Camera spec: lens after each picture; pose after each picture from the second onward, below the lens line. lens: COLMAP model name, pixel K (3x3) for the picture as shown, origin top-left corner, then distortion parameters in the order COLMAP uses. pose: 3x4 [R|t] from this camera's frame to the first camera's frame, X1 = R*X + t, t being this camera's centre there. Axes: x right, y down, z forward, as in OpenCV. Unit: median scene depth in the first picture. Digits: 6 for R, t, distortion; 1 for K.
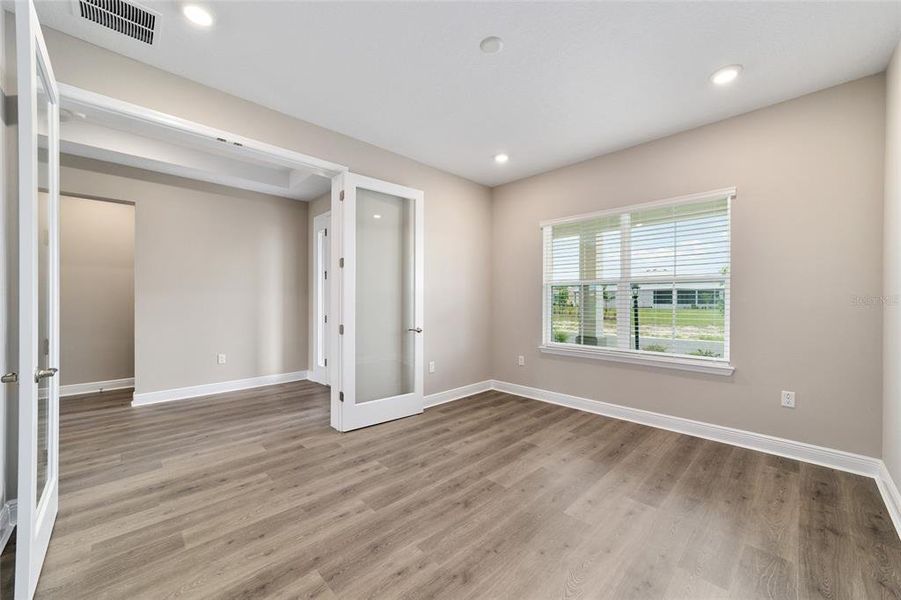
lens RADIAL K [[345.8, 0, 444.7], [0, 345.8, 300.7], [0, 0, 1]] dist [-0.005458, -0.000003]
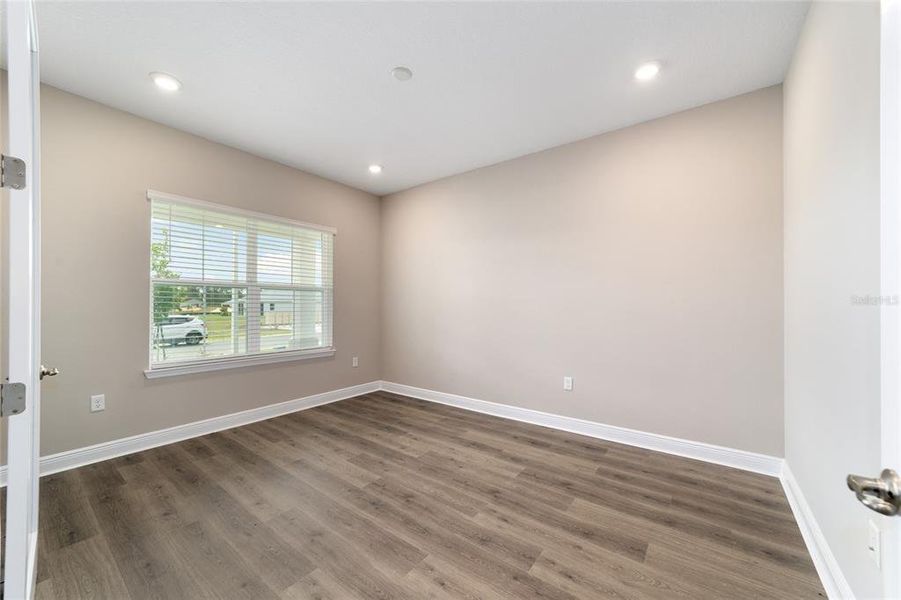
lens RADIAL K [[343.3, 0, 451.0], [0, 343.3, 305.3], [0, 0, 1]] dist [0.000249, 0.000028]
pose [[-0.161404, 0.000498, 0.986888, -0.698520], [-0.004027, 0.999991, -0.001163, 0.001764], [-0.986880, -0.004162, -0.161401, 0.730178]]
